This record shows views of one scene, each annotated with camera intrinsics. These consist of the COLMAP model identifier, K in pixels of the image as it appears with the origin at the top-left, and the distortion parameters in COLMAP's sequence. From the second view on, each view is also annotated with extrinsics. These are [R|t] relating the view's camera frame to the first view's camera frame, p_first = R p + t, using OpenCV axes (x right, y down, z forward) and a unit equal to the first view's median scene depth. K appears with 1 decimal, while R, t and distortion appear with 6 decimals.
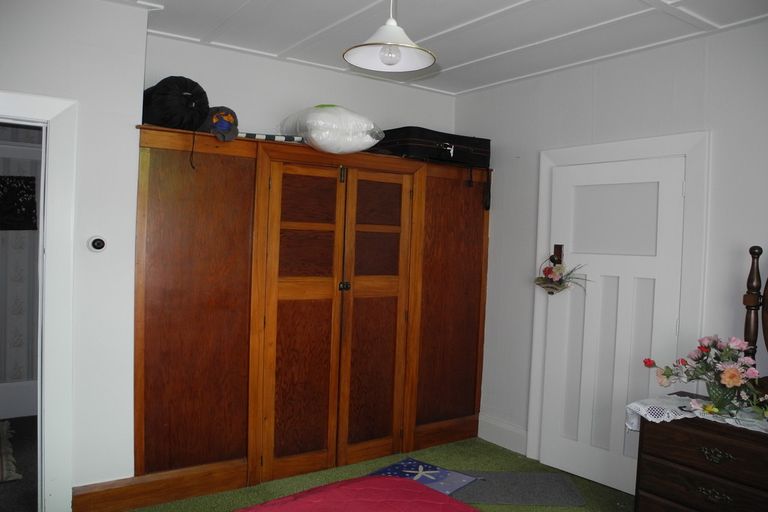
lens RADIAL K [[627.3, 0, 384.0], [0, 627.3, 256.0], [0, 0, 1]] dist [0.002586, 0.001334]
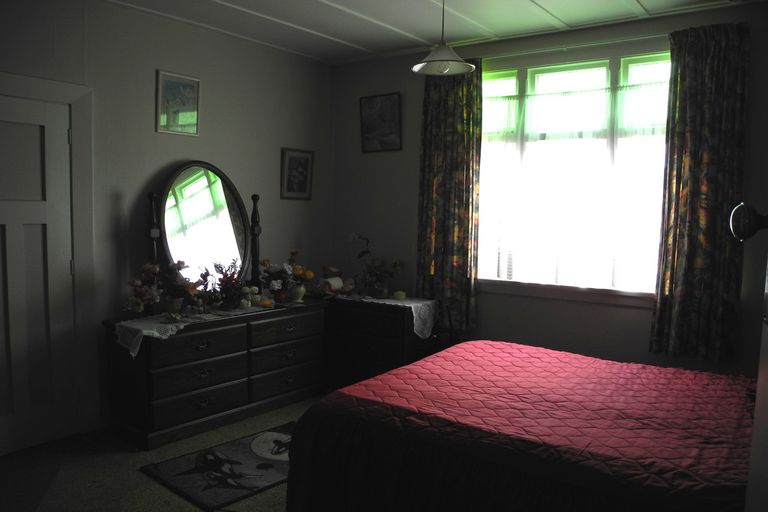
lens RADIAL K [[627.3, 0, 384.0], [0, 627.3, 256.0], [0, 0, 1]] dist [0.002586, 0.001334]
pose [[-0.297554, -0.111438, 0.948179, -0.702360], [-0.006350, 0.993373, 0.114757, -0.031512], [-0.954684, 0.028126, -0.296289, 0.805412]]
